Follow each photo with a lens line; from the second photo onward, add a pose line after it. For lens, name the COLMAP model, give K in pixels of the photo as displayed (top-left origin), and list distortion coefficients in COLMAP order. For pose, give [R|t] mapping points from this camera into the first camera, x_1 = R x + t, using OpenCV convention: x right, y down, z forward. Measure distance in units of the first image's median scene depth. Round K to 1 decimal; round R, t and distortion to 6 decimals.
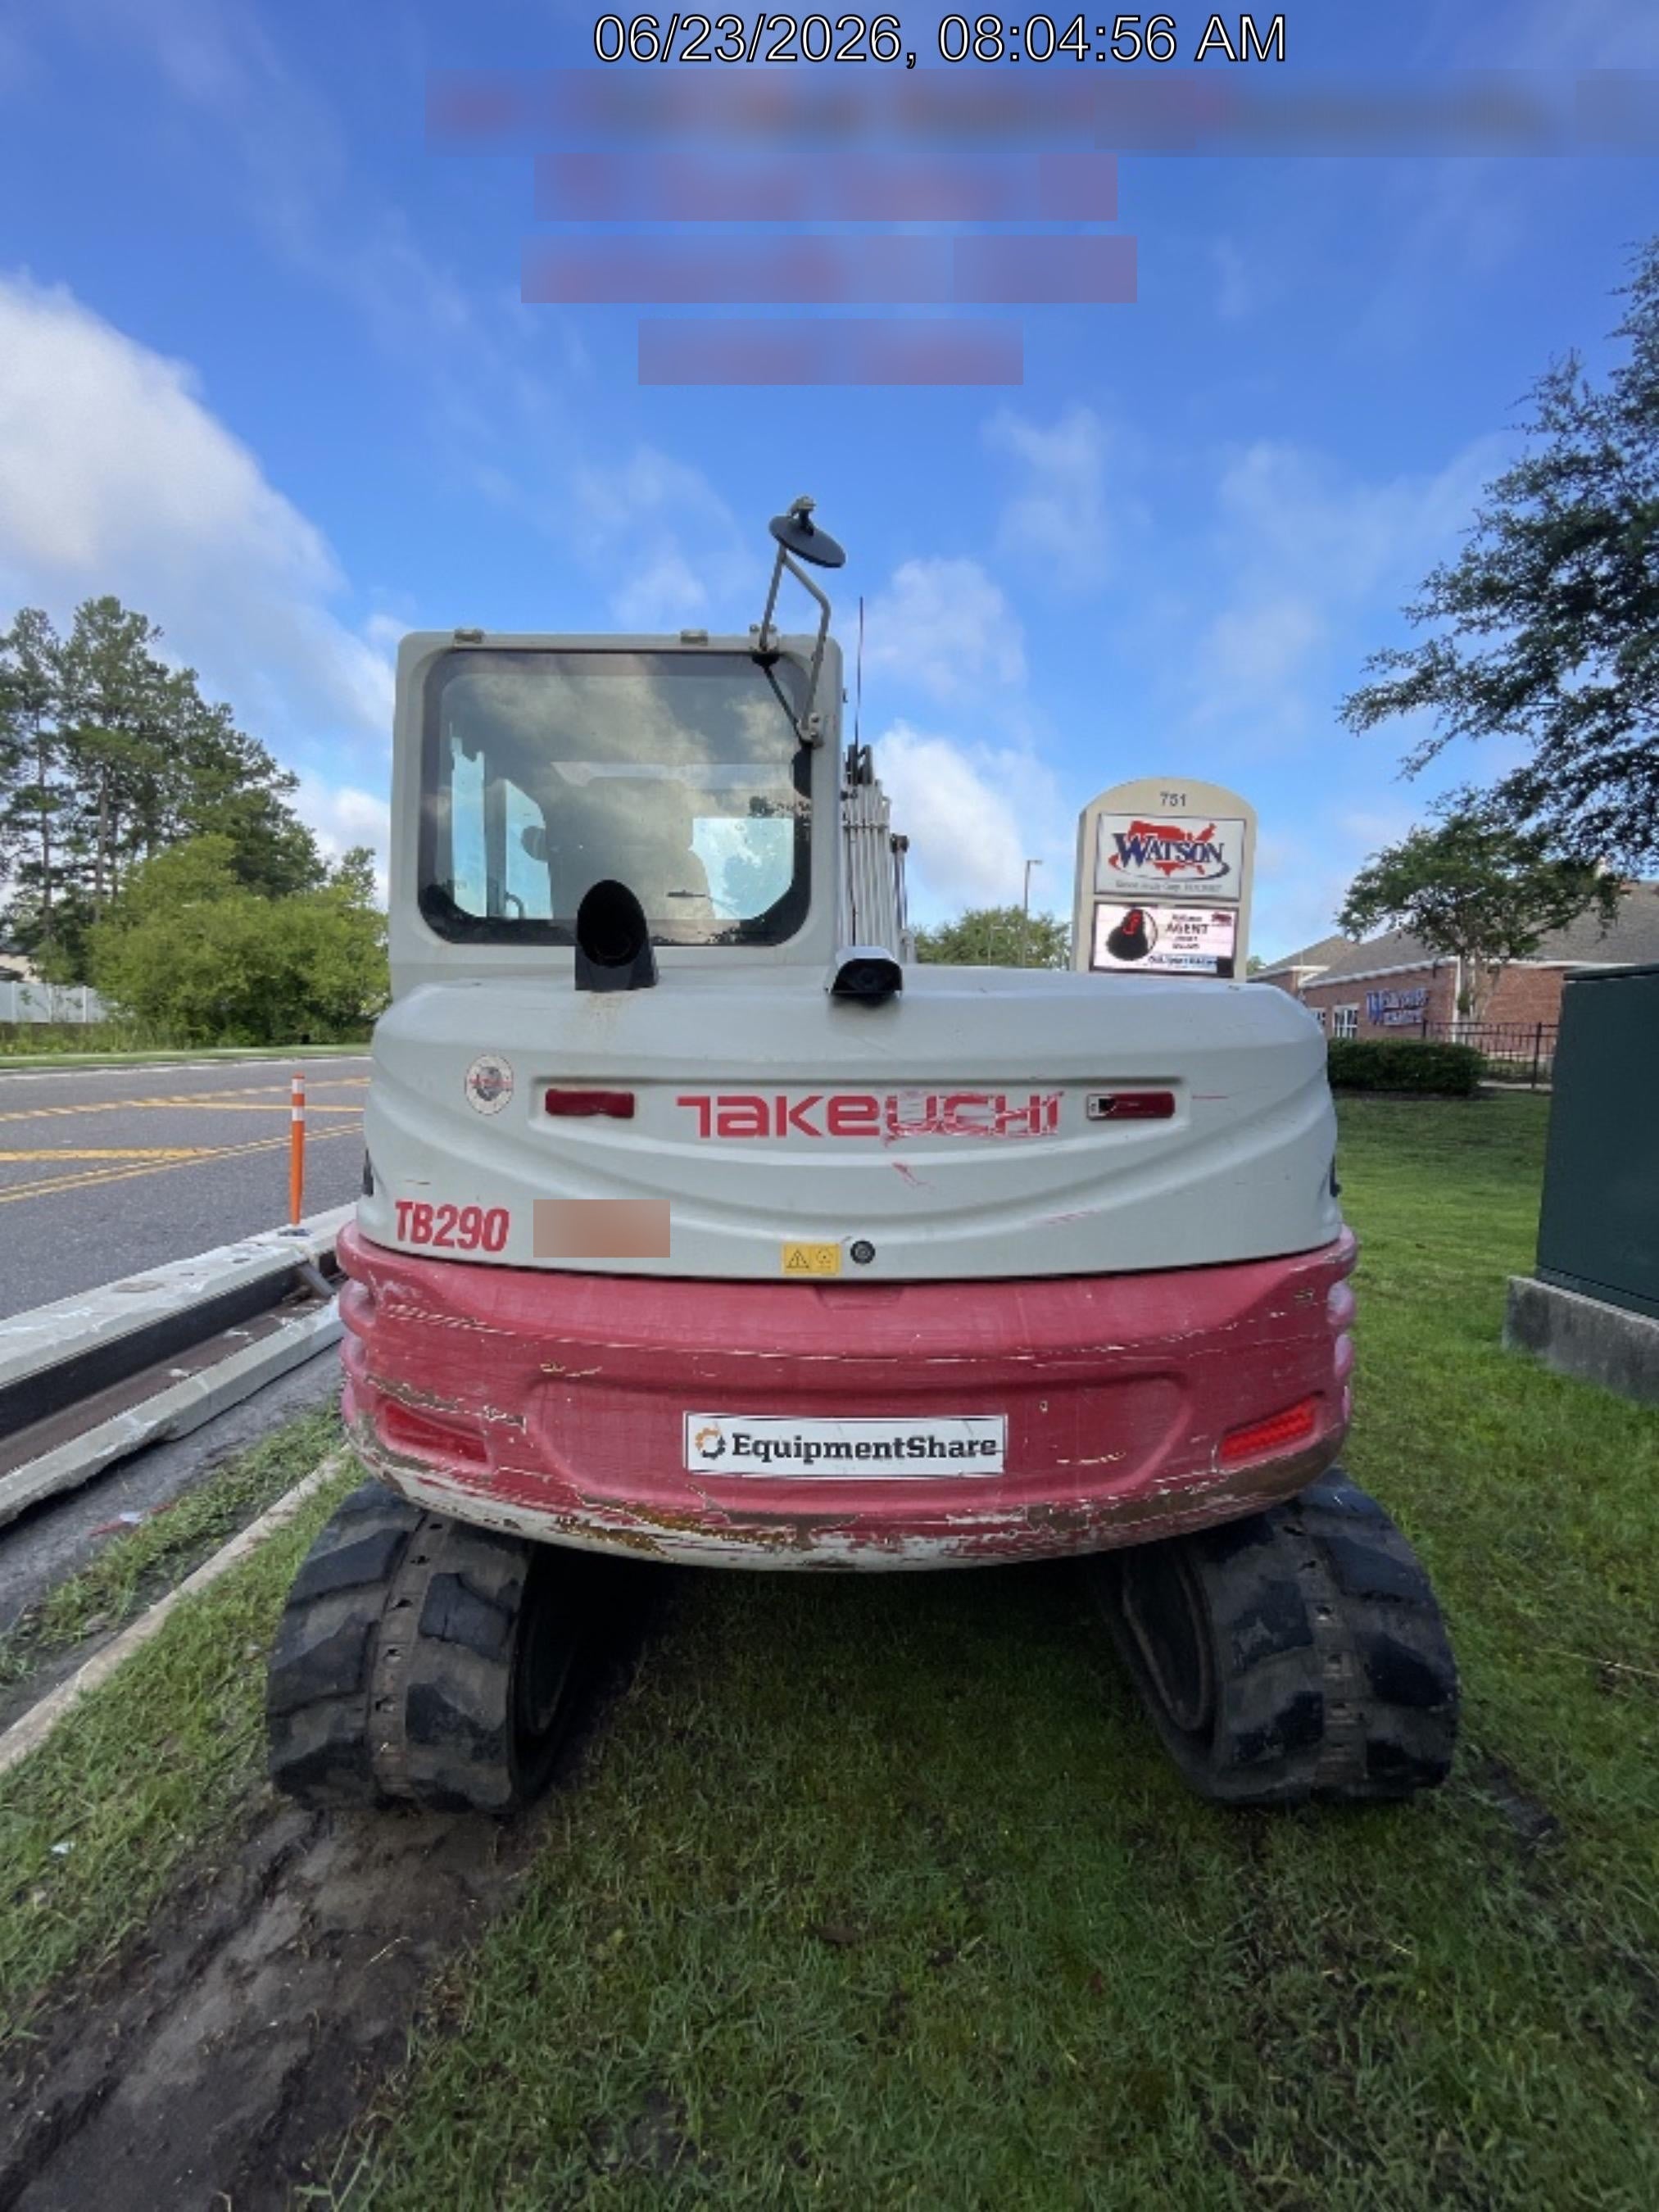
lens RADIAL K [[970.5, 0, 831.1], [0, 970.5, 1120.6], [0, 0, 1]] dist [0.016224, 0.000052]
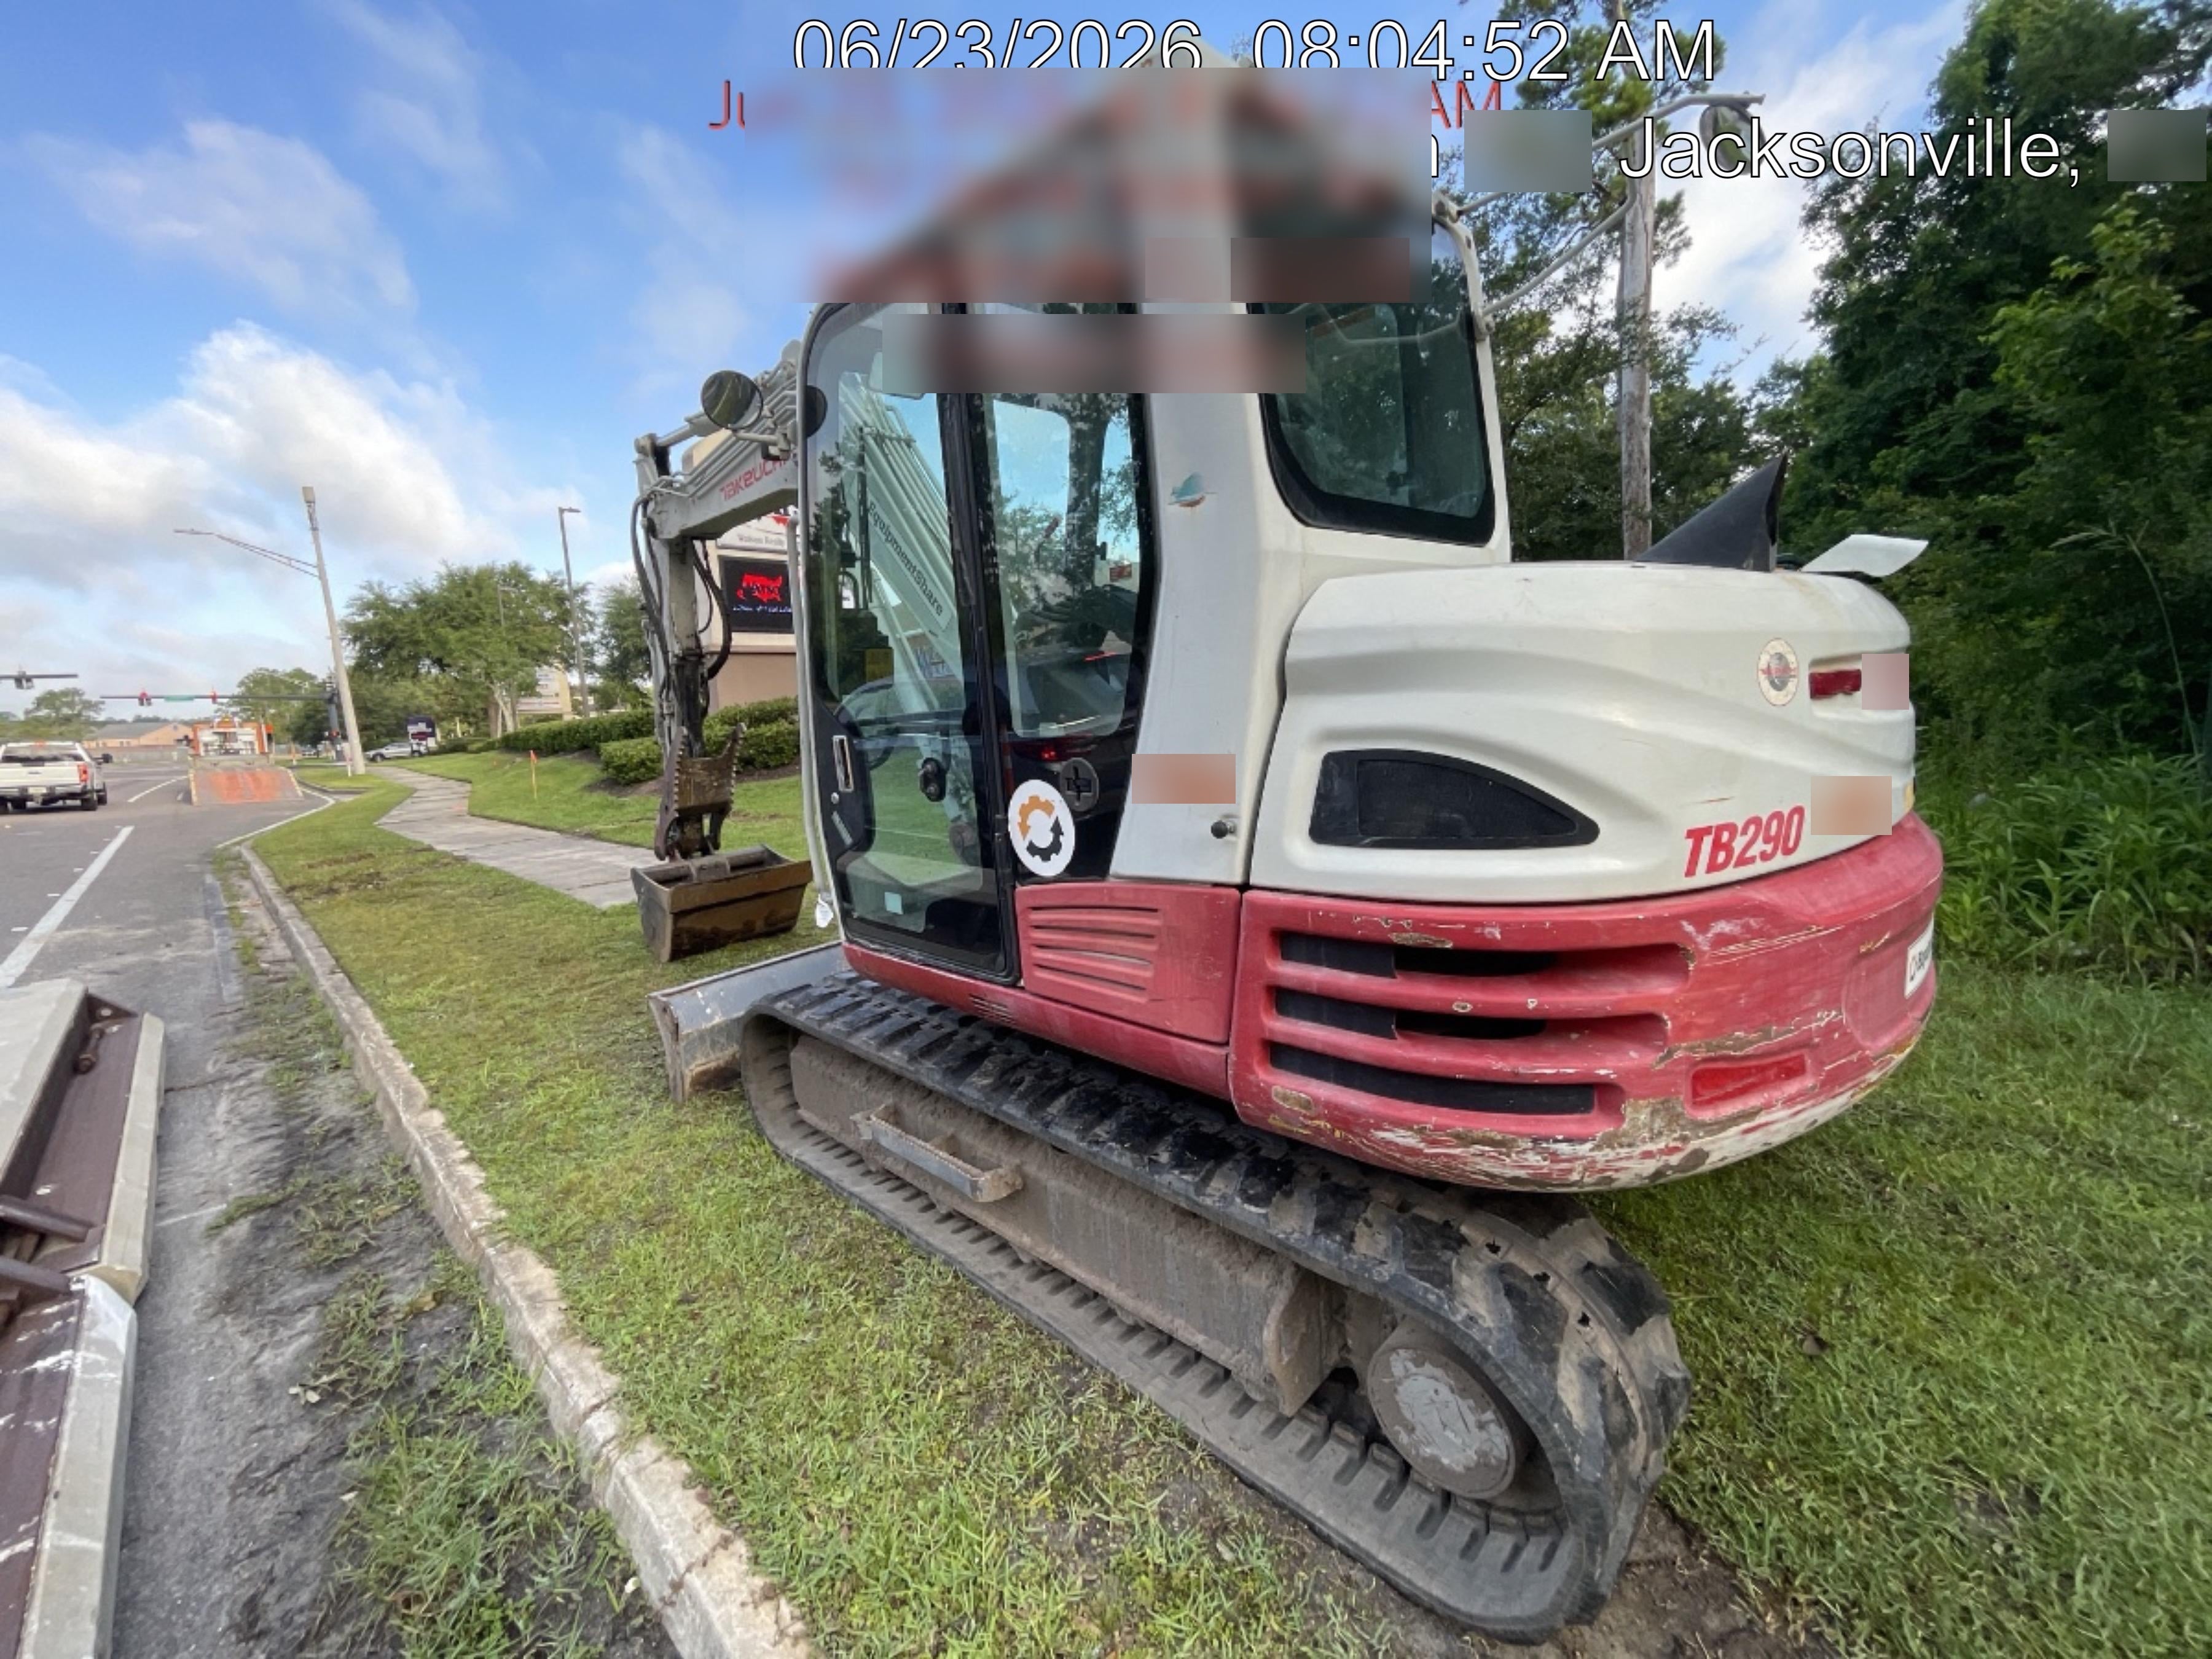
lens RADIAL K [[882.0, 0, 1101.8], [0, 882.0, 831.4], [0, 0, 1]] dist [0.001649, -0.009609]
pose [[0.675979, -0.173993, 0.716085, -1.458769], [0.128547, 0.984669, 0.117906, -0.073393], [-0.725622, 0.012348, 0.687982, 0.950395]]
